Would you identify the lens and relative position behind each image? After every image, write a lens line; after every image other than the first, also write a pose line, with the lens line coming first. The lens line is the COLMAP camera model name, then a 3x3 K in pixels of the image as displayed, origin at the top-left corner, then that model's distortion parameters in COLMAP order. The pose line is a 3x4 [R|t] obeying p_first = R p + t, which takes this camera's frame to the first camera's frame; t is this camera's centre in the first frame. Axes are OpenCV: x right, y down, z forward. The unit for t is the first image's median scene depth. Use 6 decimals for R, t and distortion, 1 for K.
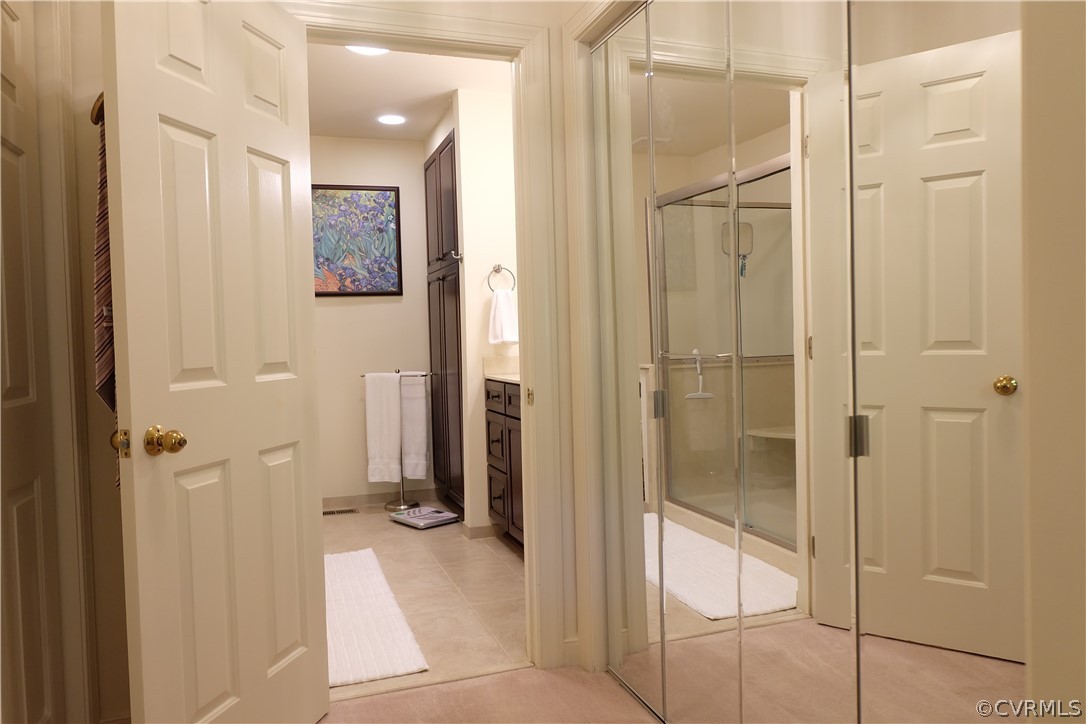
lens RADIAL K [[756.9, 0, 540.5], [0, 756.9, 366.5], [0, 0, 1]] dist [-0.036644, 0.039618]
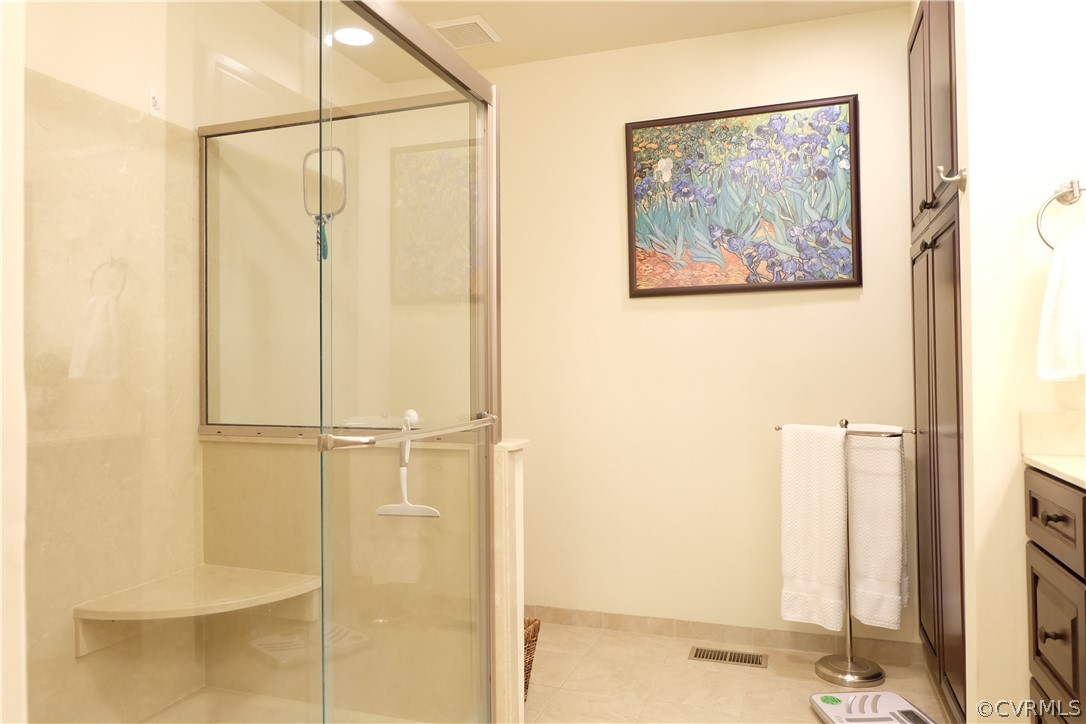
lens RADIAL K [[756.9, 0, 534.9], [0, 756.9, 360.1], [0, 0, 1]] dist [-0.036644, 0.039618]
pose [[0.777767, 0.007062, -0.628513, -0.021054], [-0.031192, 0.999139, -0.027373, -0.017462], [0.627778, 0.040895, 0.777317, 0.433112]]
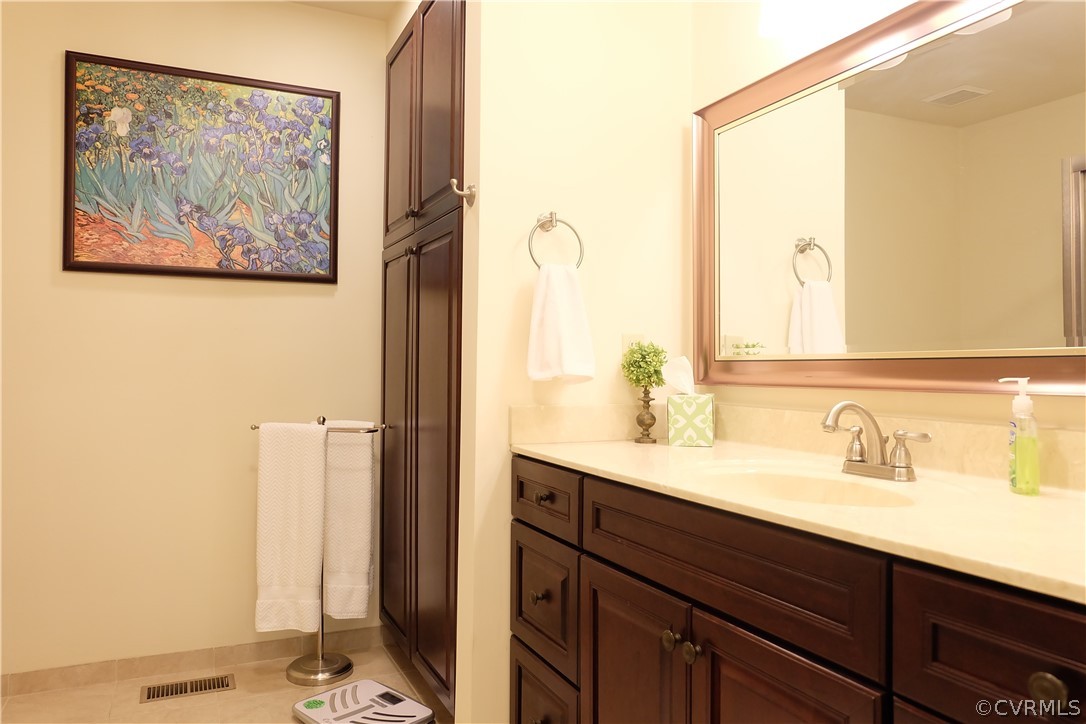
lens RADIAL K [[756.9, 0, 540.4], [0, 756.9, 361.8], [0, 0, 1]] dist [-0.036644, 0.039618]
pose [[0.994713, 0.037437, 0.095629, -0.086616], [-0.033286, 0.998449, -0.044639, -0.016556], [-0.097152, 0.041219, 0.994416, 0.444886]]
